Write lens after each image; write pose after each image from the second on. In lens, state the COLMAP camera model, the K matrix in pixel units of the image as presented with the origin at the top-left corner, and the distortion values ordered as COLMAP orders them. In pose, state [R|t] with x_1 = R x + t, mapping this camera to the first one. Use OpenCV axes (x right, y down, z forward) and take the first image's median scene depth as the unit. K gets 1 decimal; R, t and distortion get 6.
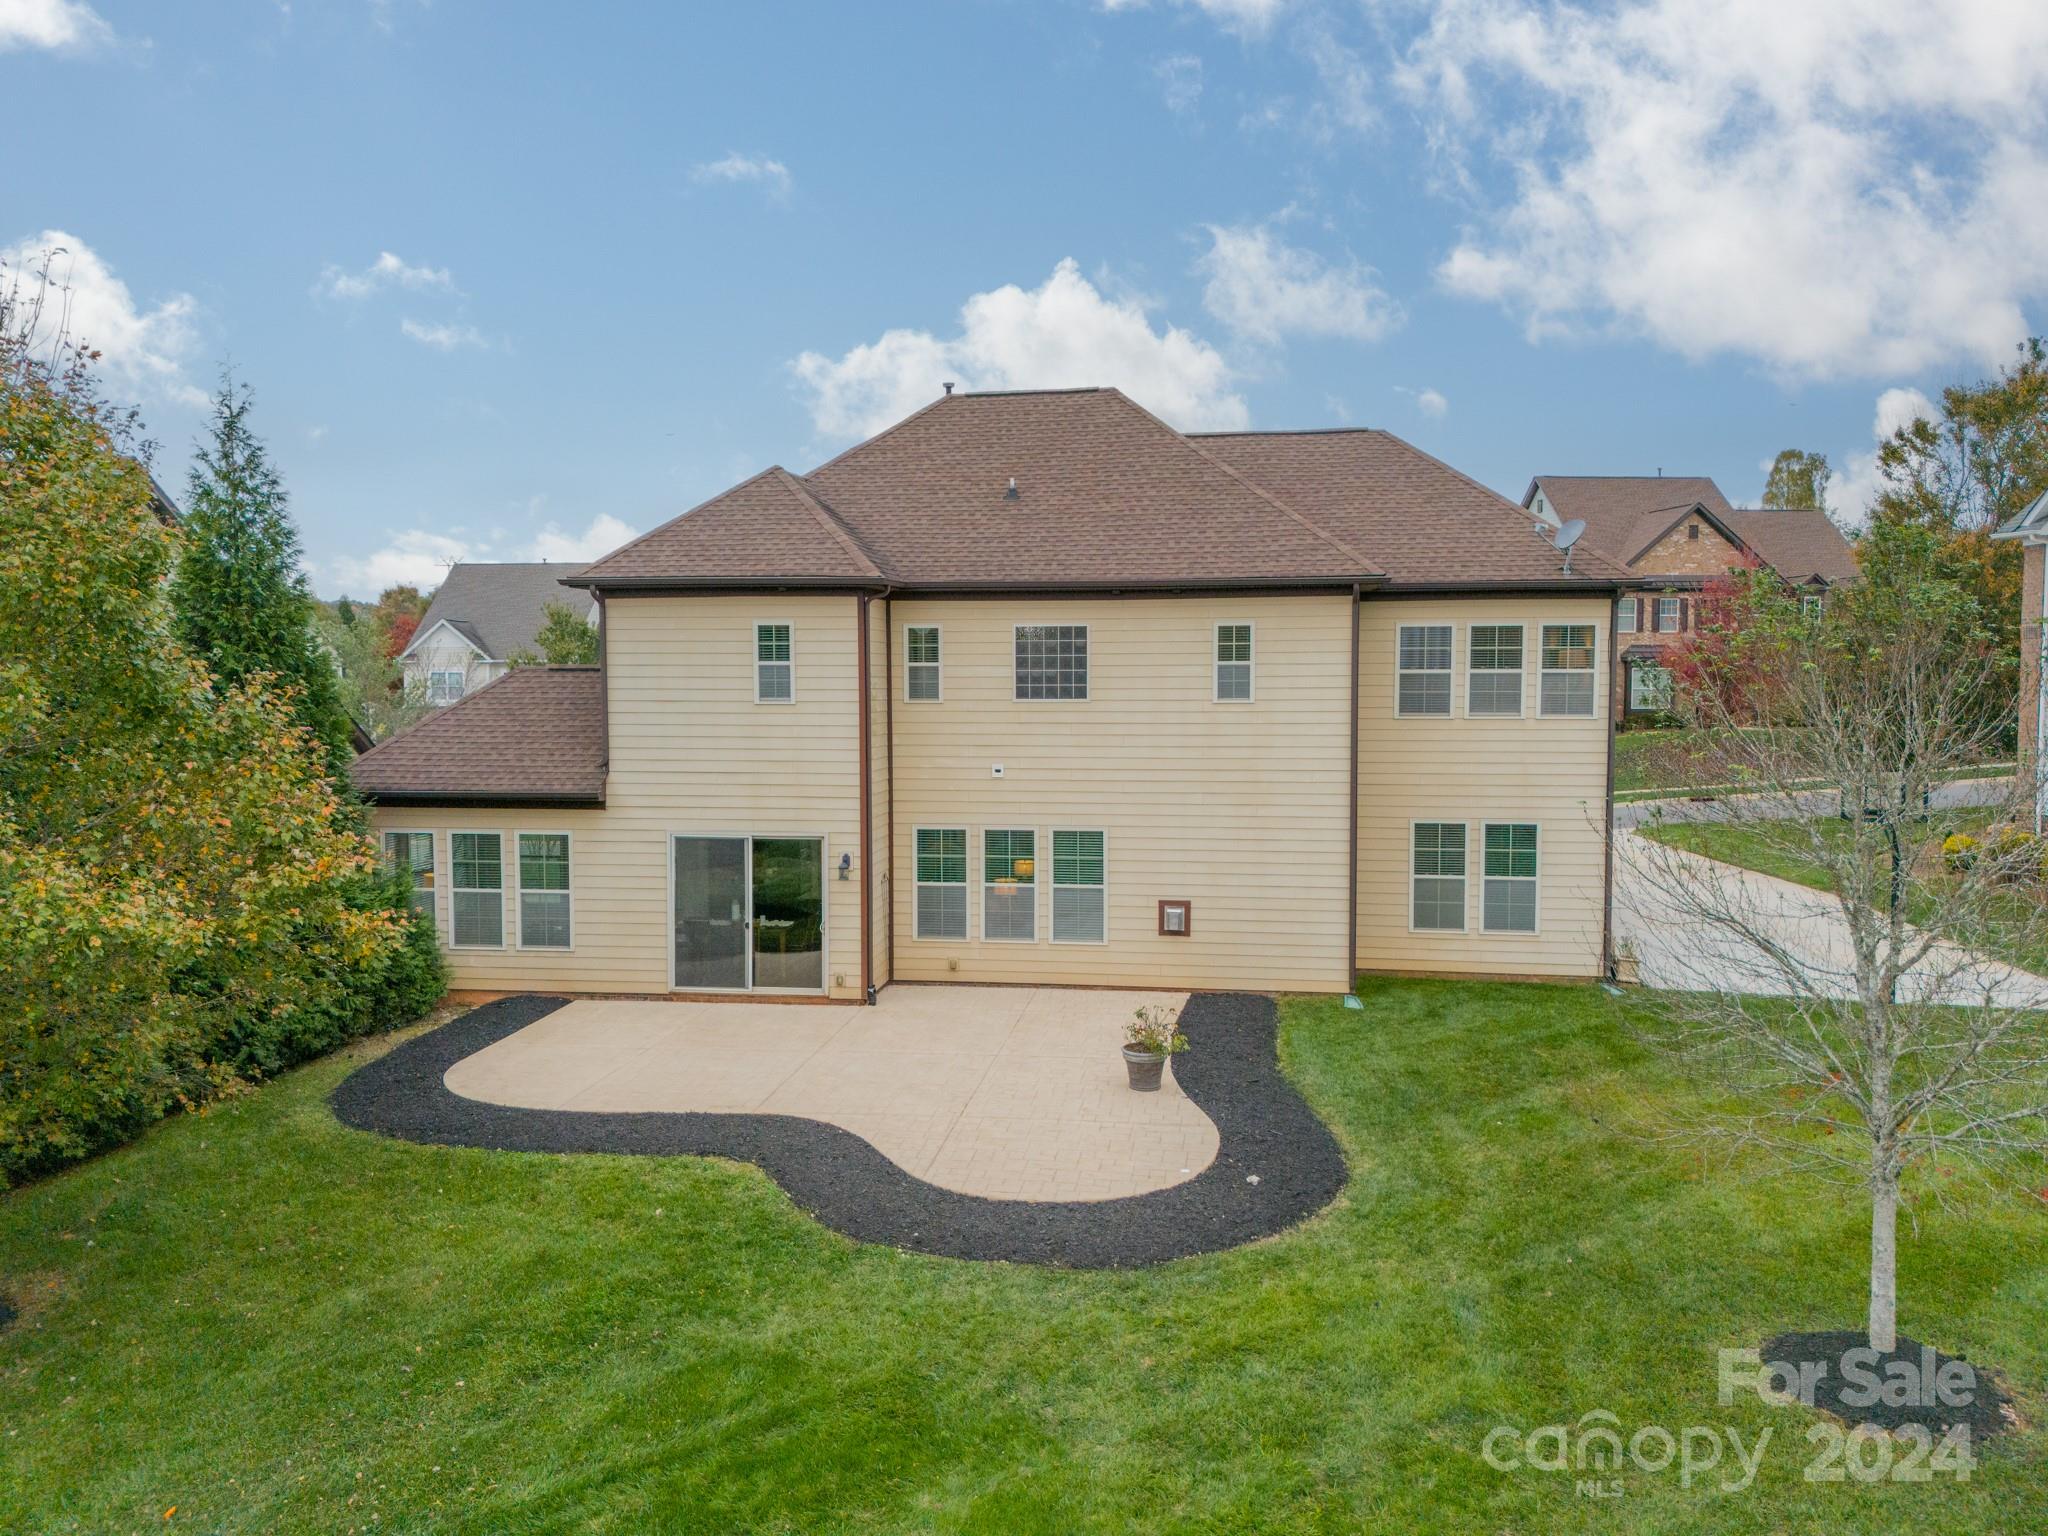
lens RADIAL K [[1519.3, 0, 1022.2], [0, 1519.3, 771.9], [0, 0, 1]] dist [0.005273, -0.001624]
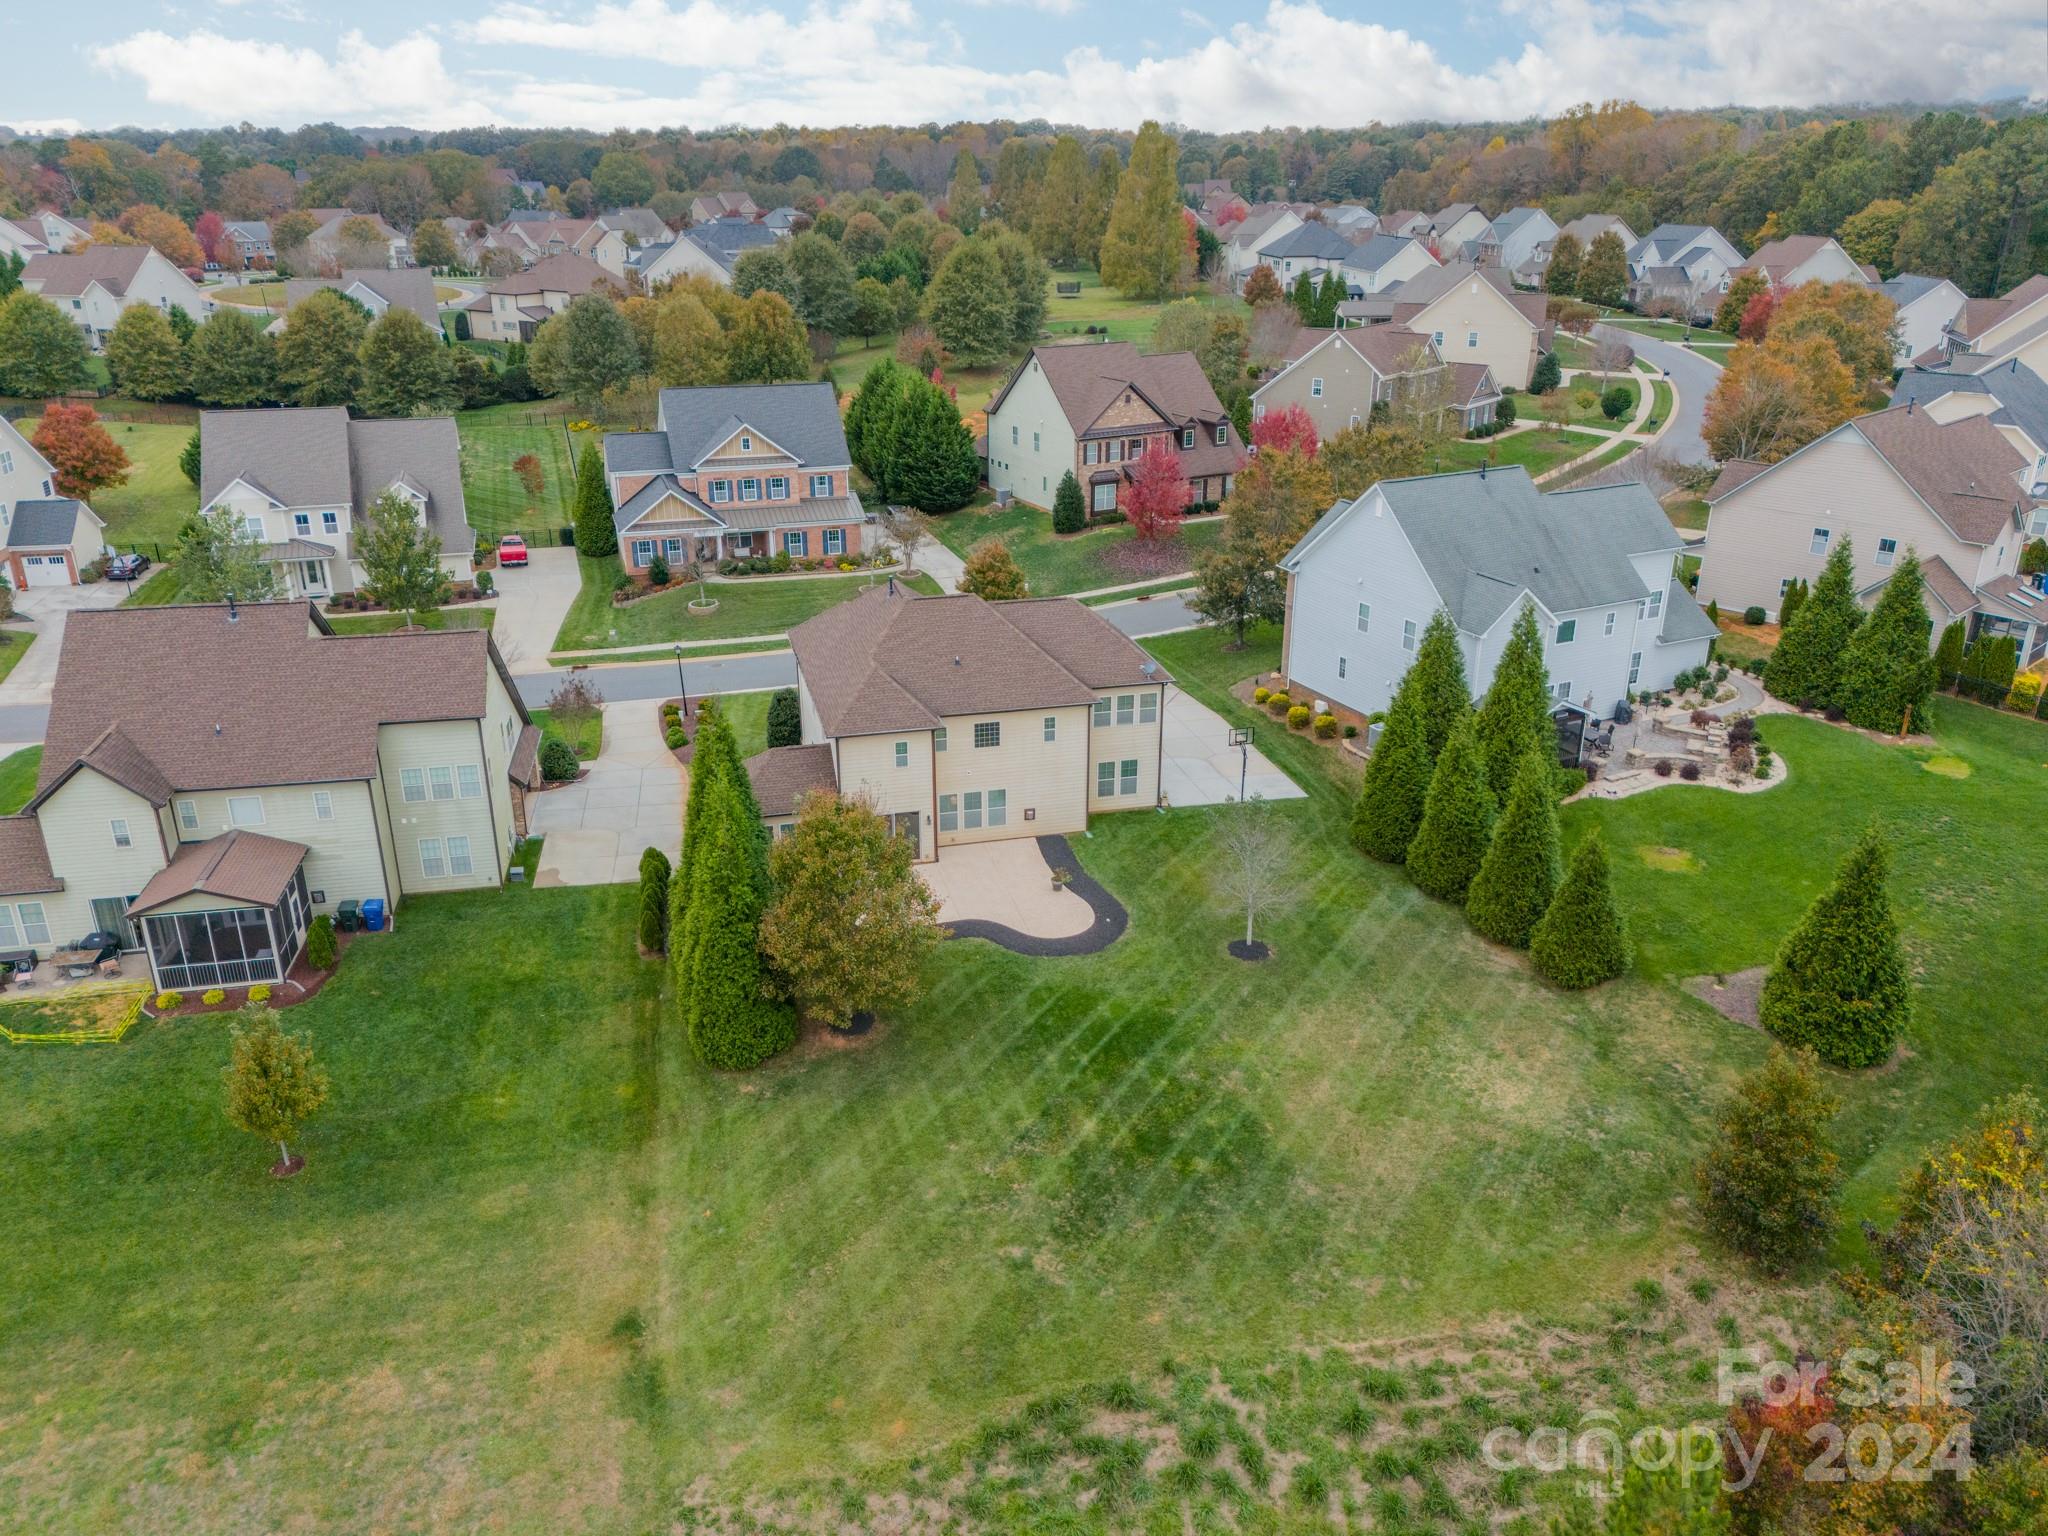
lens RADIAL K [[1519.3, 0, 1023.2], [0, 1519.3, 767.2], [0, 0, 1]] dist [0.005273, -0.001624]
pose [[0.918005, -0.144271, 0.369395, -0.932230], [0.018488, 0.946035, 0.323536, -0.891348], [-0.396137, -0.290178, 0.871133, -1.435081]]
